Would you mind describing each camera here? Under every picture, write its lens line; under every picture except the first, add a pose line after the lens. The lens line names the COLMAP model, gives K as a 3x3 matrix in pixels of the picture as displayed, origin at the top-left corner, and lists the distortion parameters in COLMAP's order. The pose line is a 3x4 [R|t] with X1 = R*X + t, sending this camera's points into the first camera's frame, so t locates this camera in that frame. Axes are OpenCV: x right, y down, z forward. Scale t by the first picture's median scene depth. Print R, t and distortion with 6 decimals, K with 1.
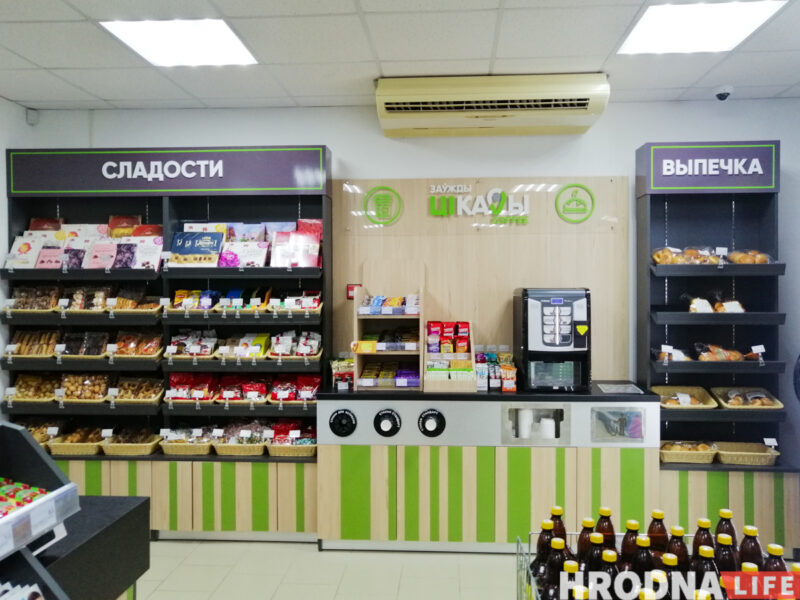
lens RADIAL K [[637.3, 0, 400.0], [0, 637.3, 300.0], [0, 0, 1]] dist [0.000747, 0.000815]
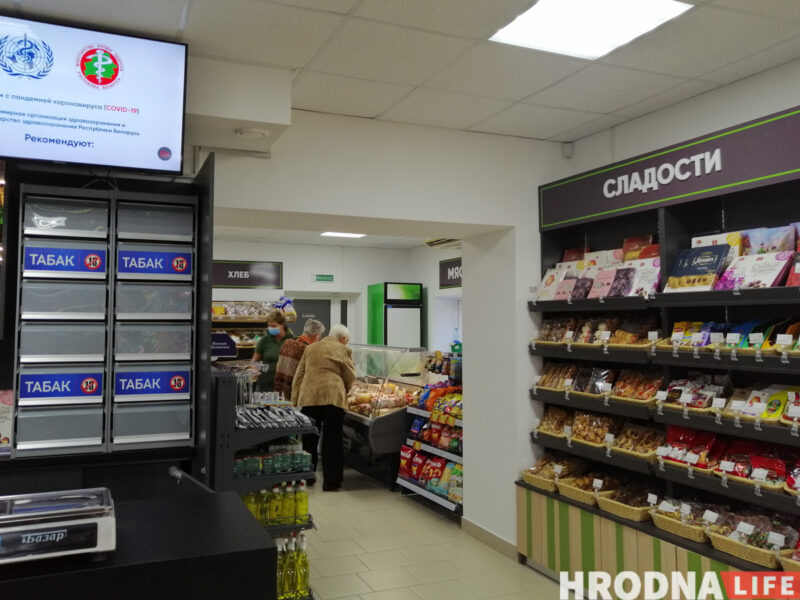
lens RADIAL K [[662.2, 0, 399.0], [0, 662.2, 288.8], [0, 0, 1]] dist [0.003445, 0.003625]
pose [[0.459371, -0.045715, -0.887067, 0.232445], [-0.018981, 0.997941, -0.061259, 0.000784], [0.888042, 0.044978, 0.457558, 0.313804]]
